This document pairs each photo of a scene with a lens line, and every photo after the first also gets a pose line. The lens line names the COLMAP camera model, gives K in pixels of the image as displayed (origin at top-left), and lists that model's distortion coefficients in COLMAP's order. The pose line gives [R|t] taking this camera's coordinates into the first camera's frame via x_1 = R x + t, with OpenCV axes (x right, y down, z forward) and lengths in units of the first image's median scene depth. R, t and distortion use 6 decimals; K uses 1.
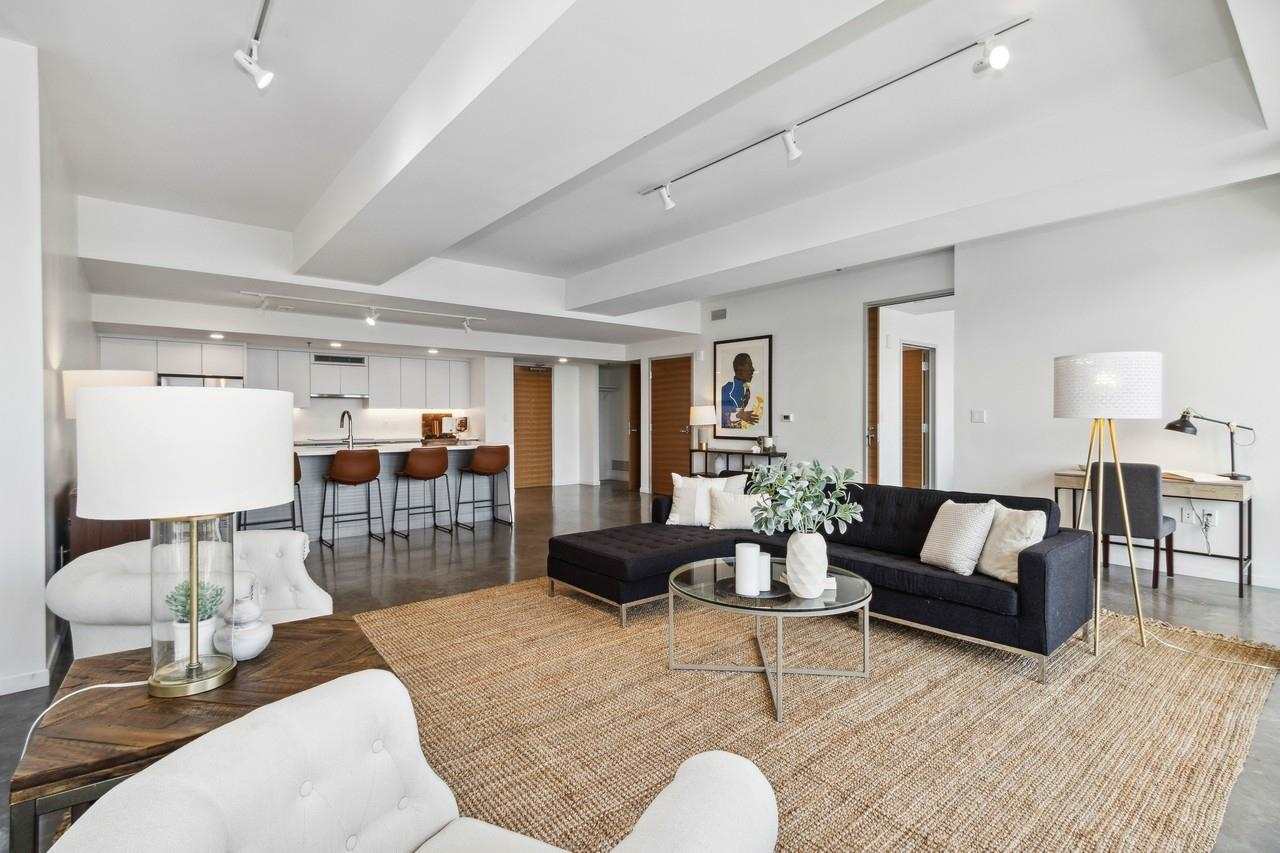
lens RADIAL K [[602.9, 0, 633.7], [0, 602.9, 422.9], [0, 0, 1]] dist [0.002117, 0.000309]
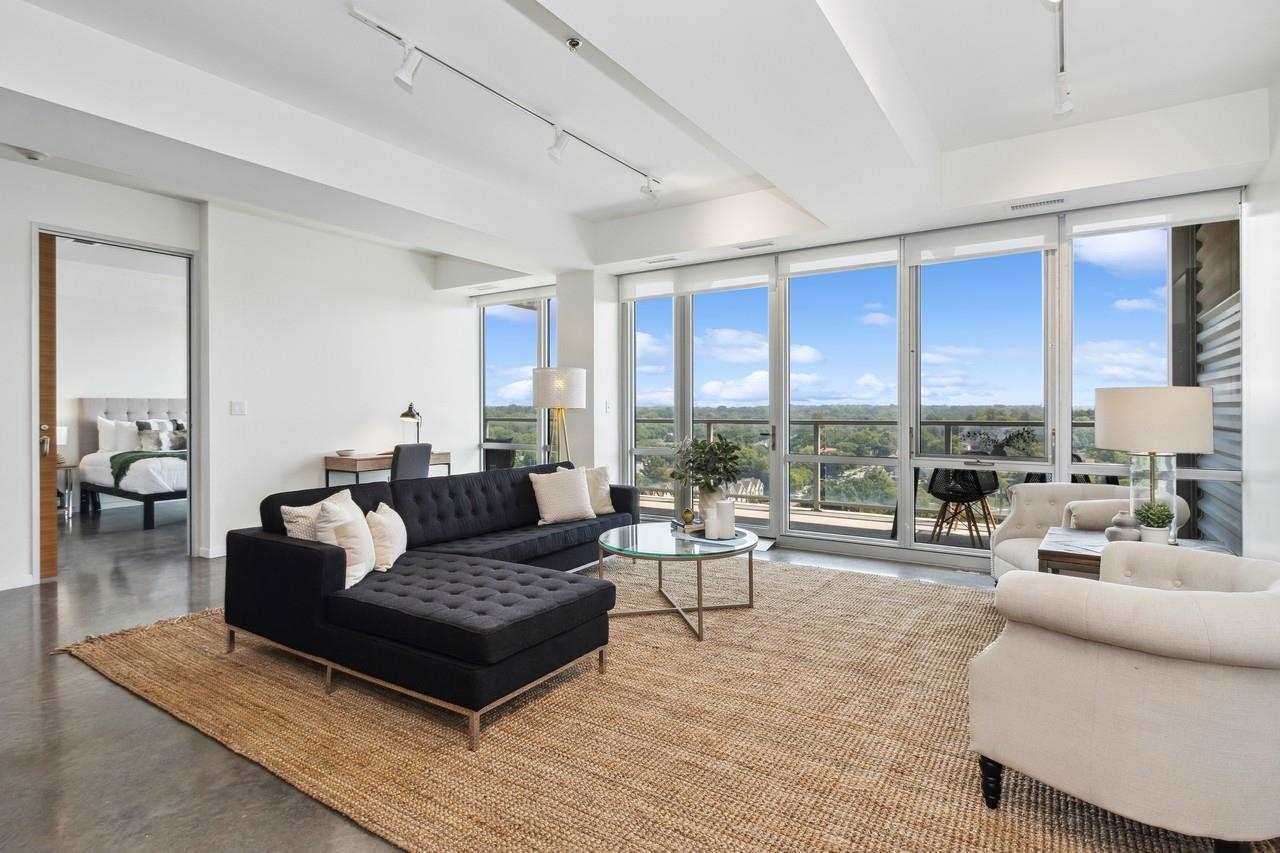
lens RADIAL K [[645.4, 0, 636.2], [0, 645.4, 412.1], [0, 0, 1]] dist [0.000815, 0.000990]
pose [[-0.297594, -0.003408, 0.954686, -0.354221], [0.012001, 0.999901, 0.007310, -0.003419], [-0.954617, 0.013633, -0.297524, 0.511237]]
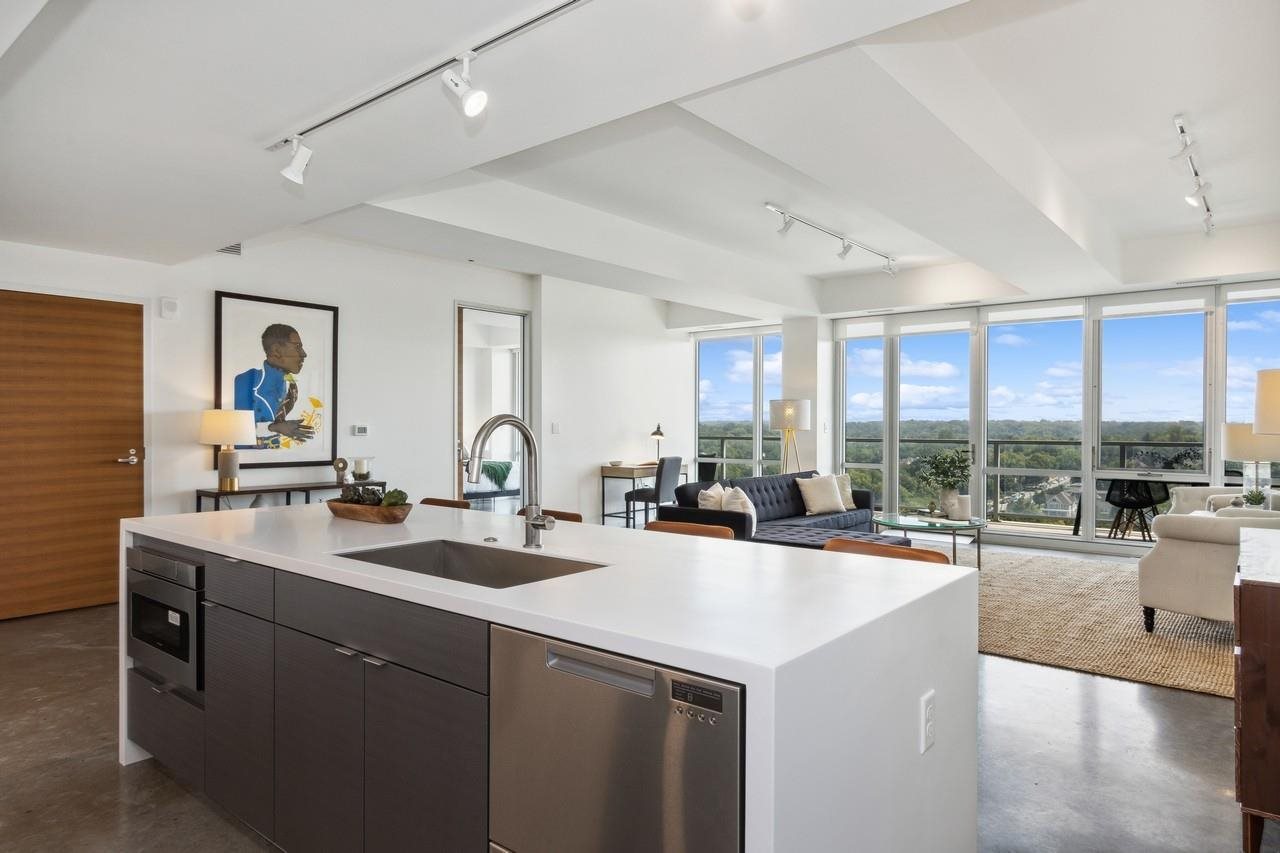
lens RADIAL K [[768.3, 0, 643.5], [0, 768.3, 433.6], [0, 0, 1]] dist [0.017380, 0.000494]
pose [[-0.200655, -0.012607, 0.979581, -0.650472], [0.007131, 0.999872, 0.014329, -0.014310], [-0.979636, 0.009861, -0.200540, 0.797213]]
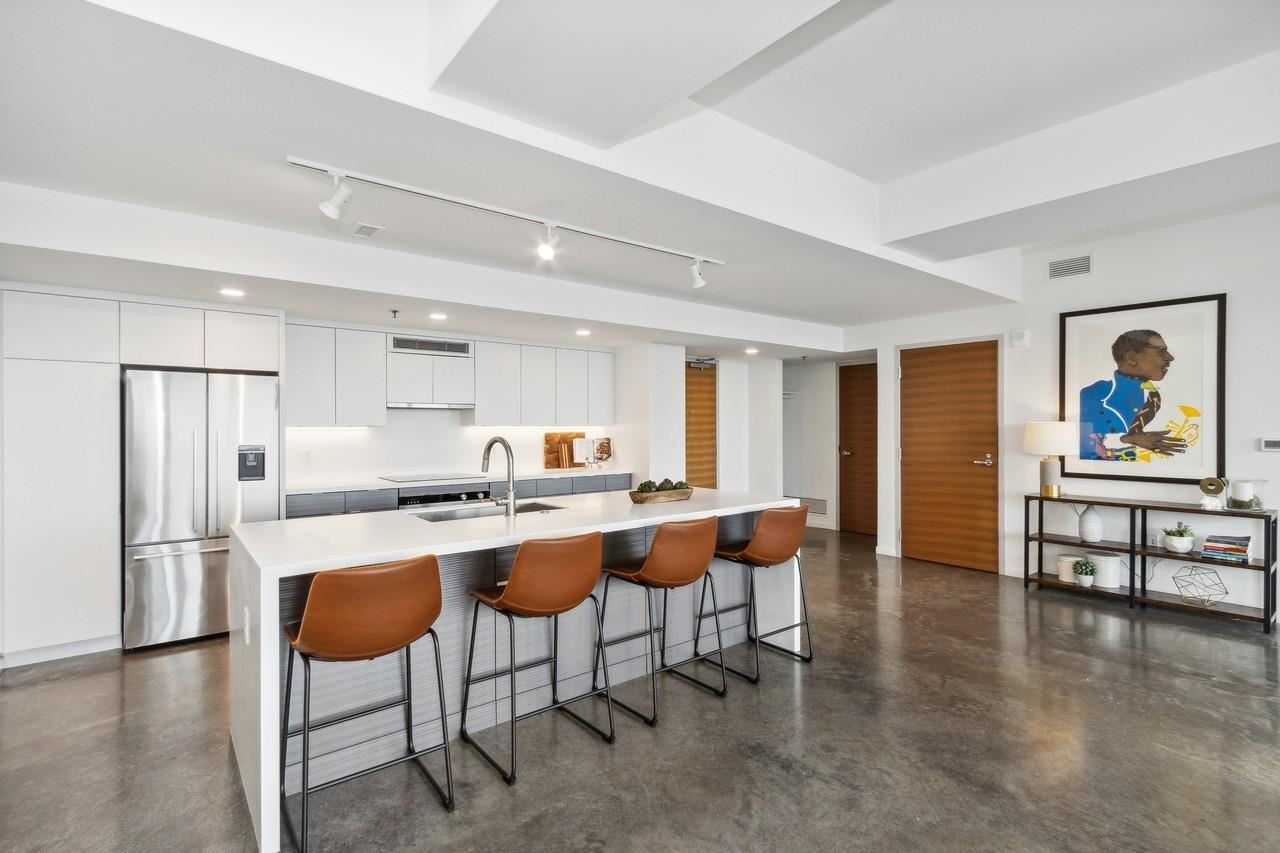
lens RADIAL K [[602.9, 0, 633.7], [0, 602.9, 422.9], [0, 0, 1]] dist [0.002117, 0.000309]
pose [[0.999818, -0.001322, -0.019055, -0.286180], [0.001009, 0.999864, -0.016445, -0.018313], [0.019074, 0.016422, 0.999683, 0.417648]]
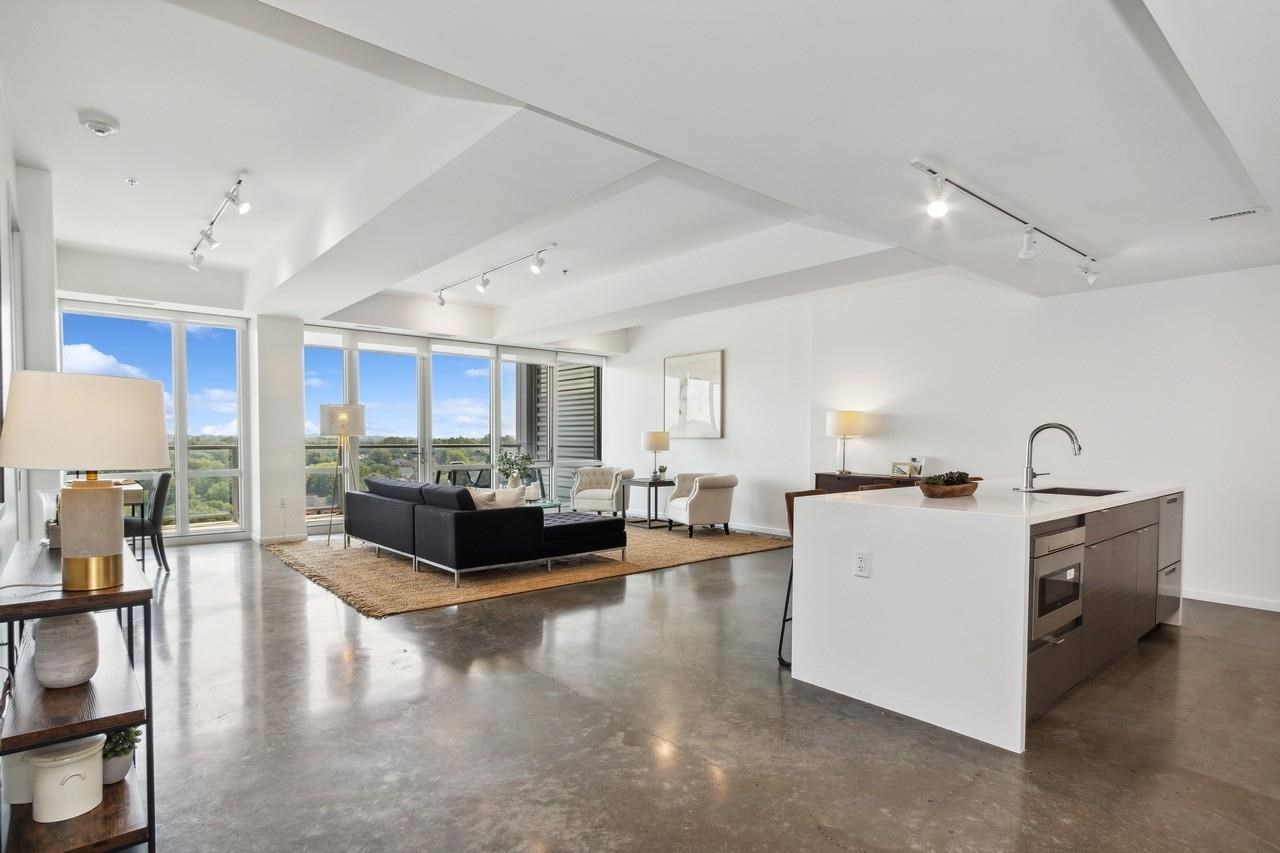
lens RADIAL K [[645.4, 0, 636.2], [0, 645.4, 412.1], [0, 0, 1]] dist [0.000815, 0.000990]
pose [[-0.999449, -0.010106, -0.031612, -0.063848], [-0.008982, 0.999330, -0.035490, -0.004910], [0.031950, -0.035187, -0.998870, 1.238588]]
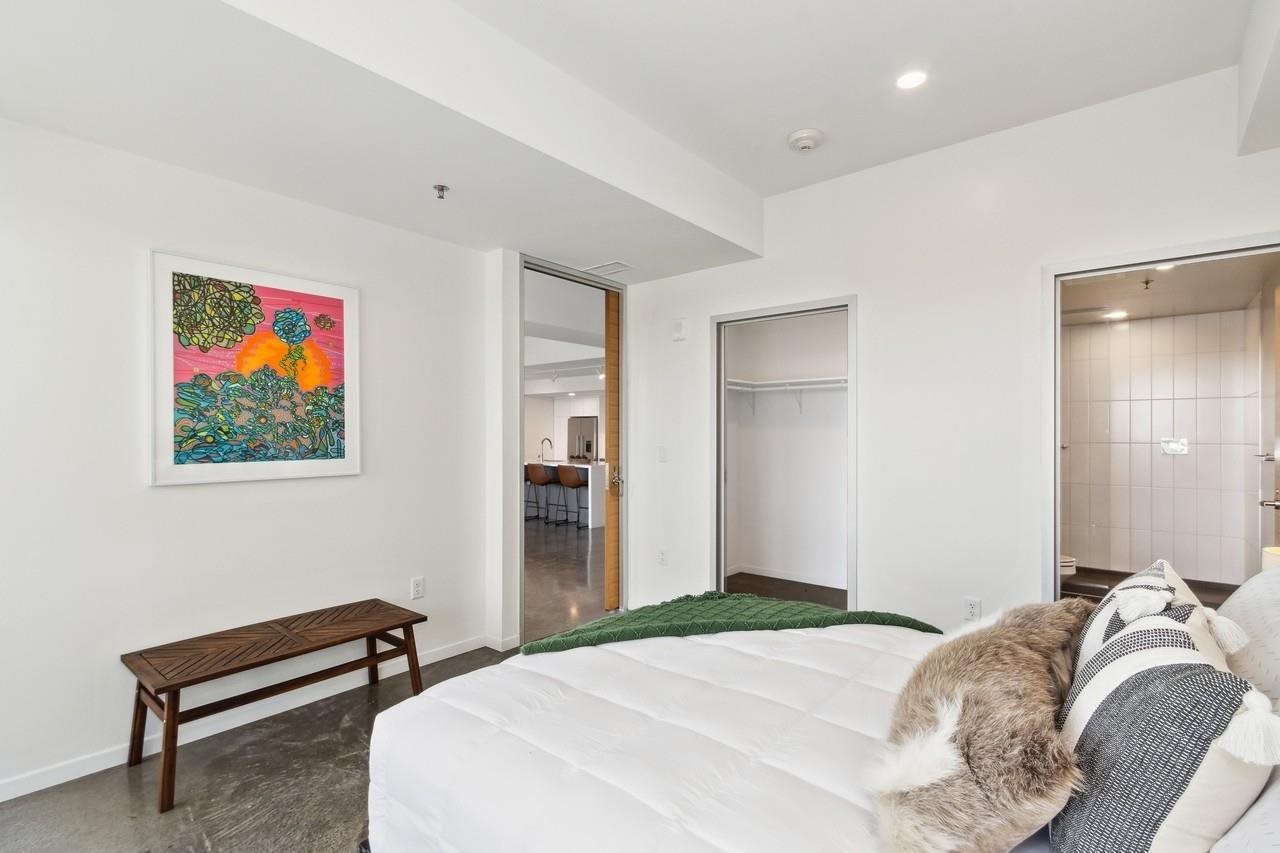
lens RADIAL K [[592.2, 0, 634.9], [0, 592.2, 434.5], [0, 0, 1]] dist [-0.000759, 0.000067]
pose [[0.176975, 0.001080, -0.984215, 0.886779], [-0.008195, 0.999966, -0.000377, -0.025167], [0.984181, 0.008132, 0.176978, 0.754702]]
